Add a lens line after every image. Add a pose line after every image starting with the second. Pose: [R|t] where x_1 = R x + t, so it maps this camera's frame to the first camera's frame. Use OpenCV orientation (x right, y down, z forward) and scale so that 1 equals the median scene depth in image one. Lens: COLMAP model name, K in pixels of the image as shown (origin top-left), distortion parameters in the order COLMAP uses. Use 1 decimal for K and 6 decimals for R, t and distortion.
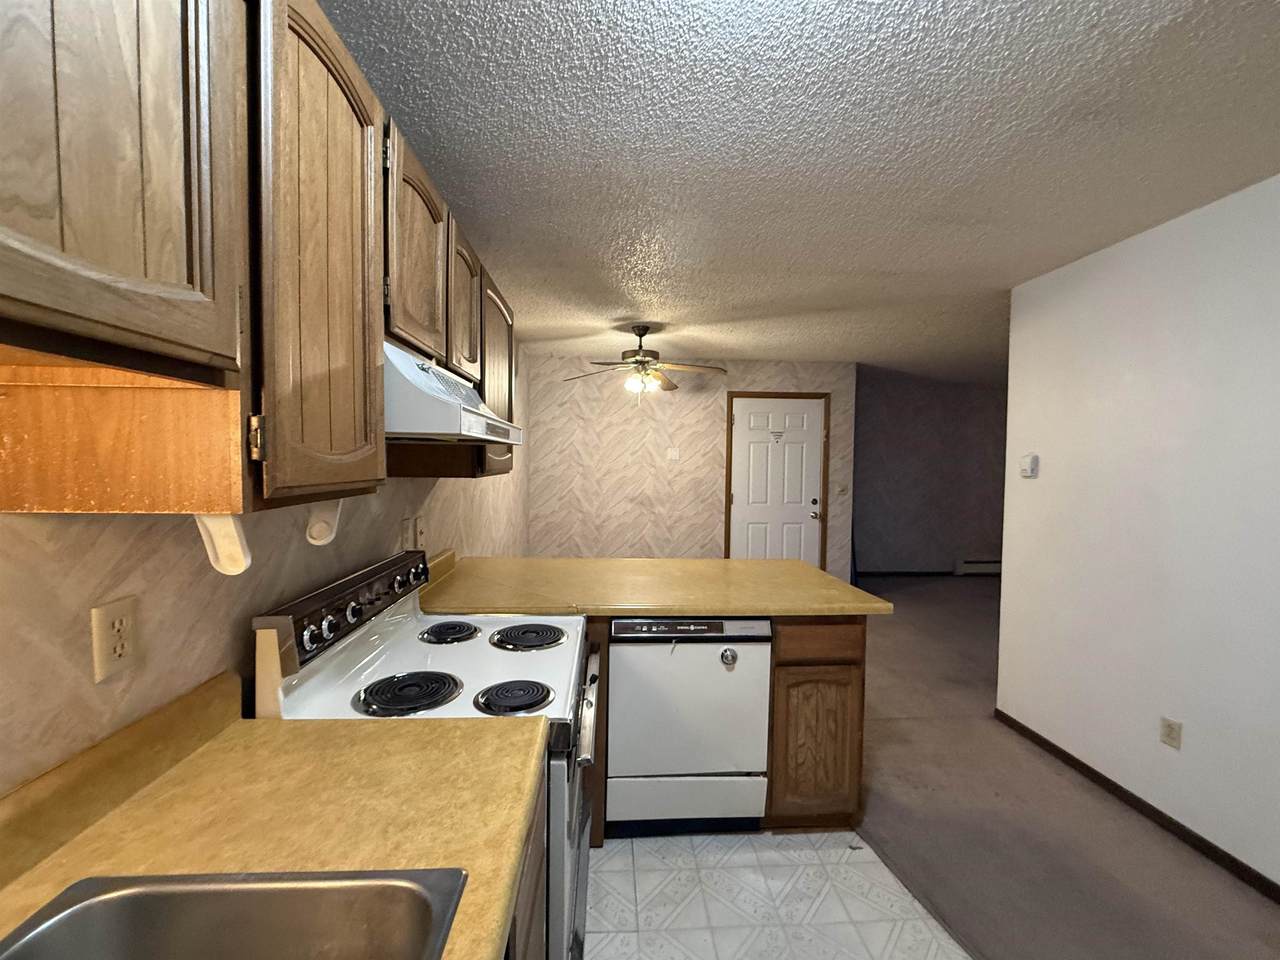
lens RADIAL K [[509.7, 0, 634.3], [0, 509.7, 479.9], [0, 0, 1]] dist [0.002072, -0.000040]
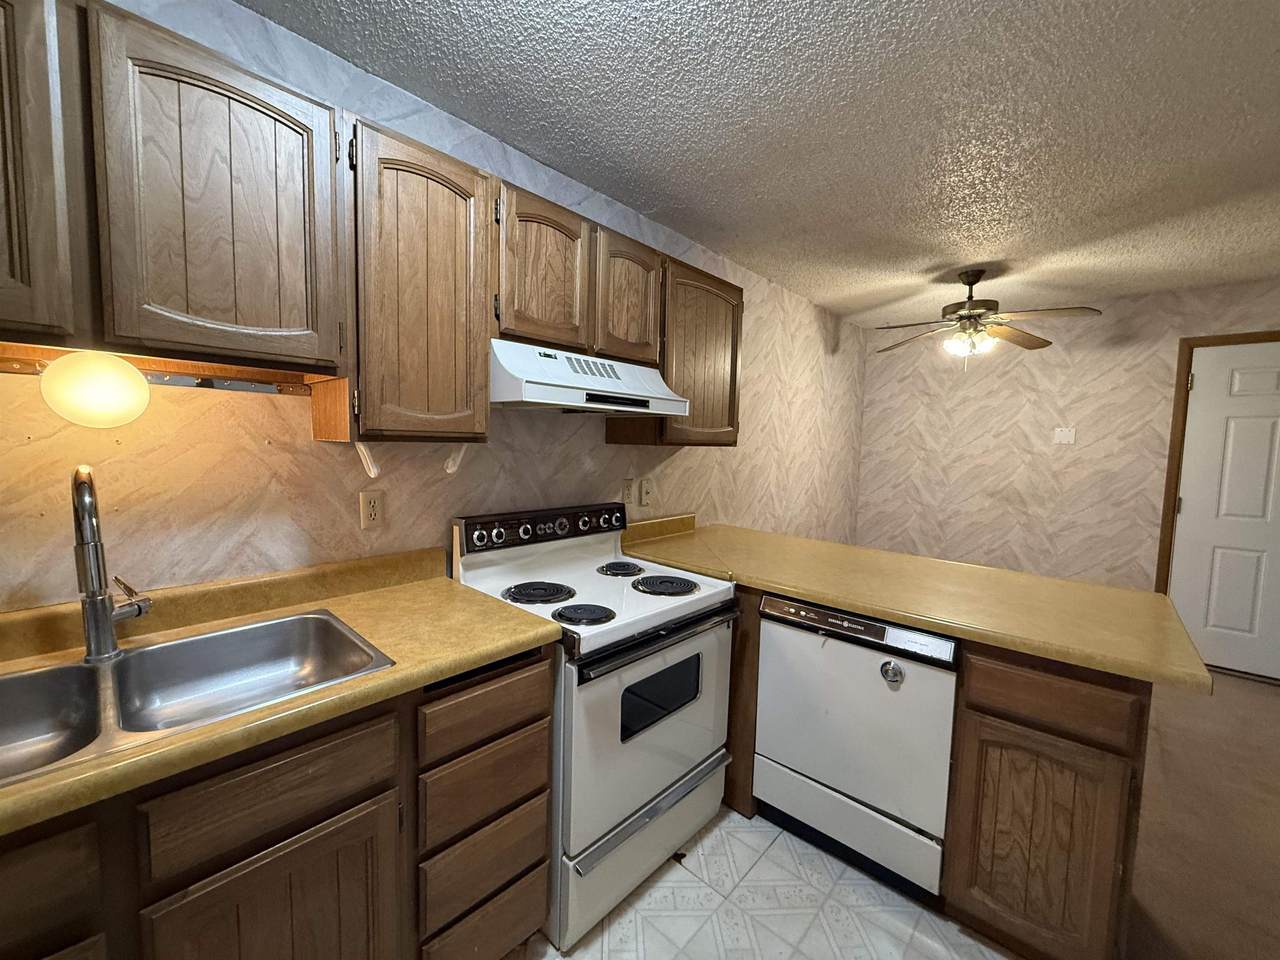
lens RADIAL K [[509.7, 0, 635.0], [0, 509.7, 479.7], [0, 0, 1]] dist [0.002072, -0.000040]
pose [[0.698610, 0.059628, -0.713014, 0.451485], [-0.045192, 0.998209, 0.039200, 0.028381], [0.714074, 0.004837, 0.700054, 0.139094]]
